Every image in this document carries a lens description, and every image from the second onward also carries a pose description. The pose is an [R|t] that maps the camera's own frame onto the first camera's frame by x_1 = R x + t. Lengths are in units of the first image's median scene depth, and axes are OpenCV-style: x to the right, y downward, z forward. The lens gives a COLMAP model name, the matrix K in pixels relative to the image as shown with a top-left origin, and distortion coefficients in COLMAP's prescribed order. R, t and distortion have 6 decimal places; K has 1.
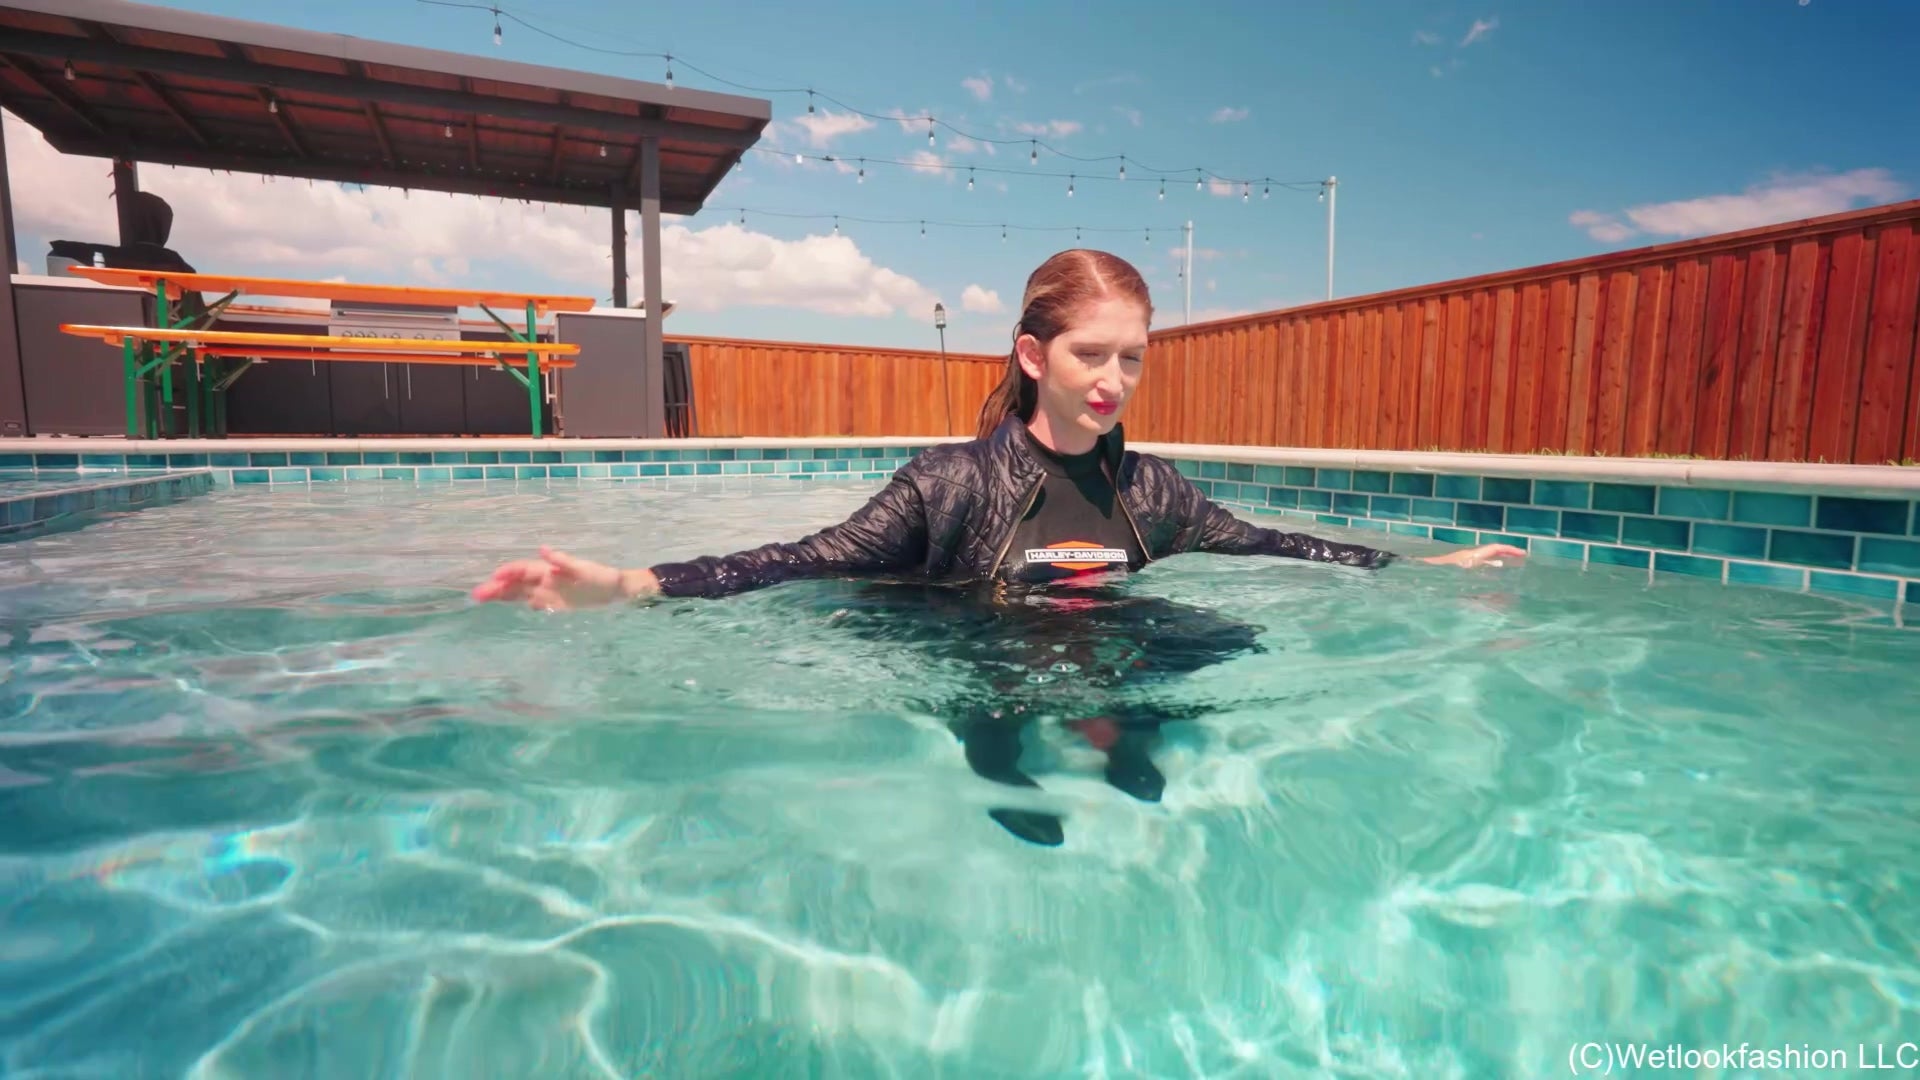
lens RADIAL K [[994.4, 0, 947.1], [0, 994.4, 541.9], [0, 0, 1]] dist [-0.007594, 0.010550]
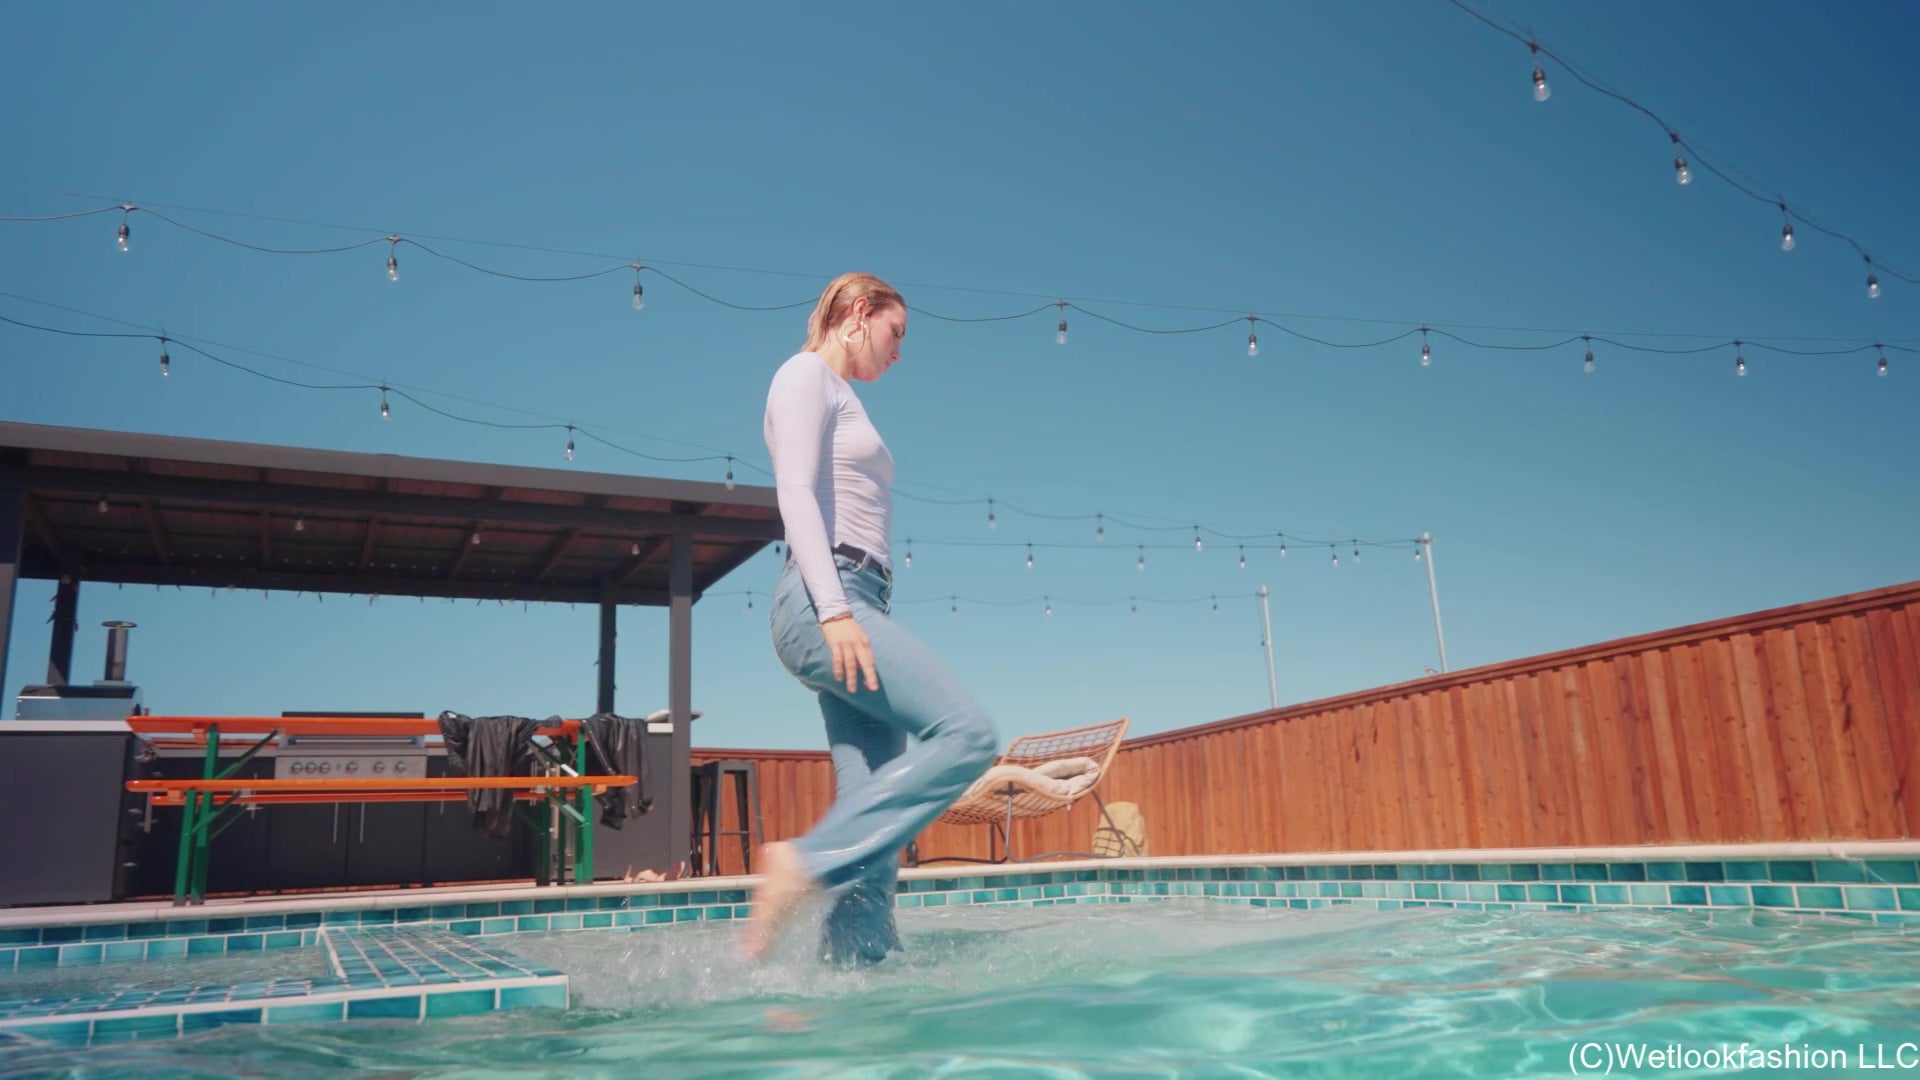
lens RADIAL K [[1381.3, 0, 972.4], [0, 1381.3, 519.7], [0, 0, 1]] dist [-0.024028, 0.040830]
pose [[0.997825, -0.037392, 0.054293, -0.092858], [0.053769, 0.938120, -0.342111, 0.016663], [-0.038142, 0.344286, 0.938090, -0.151171]]
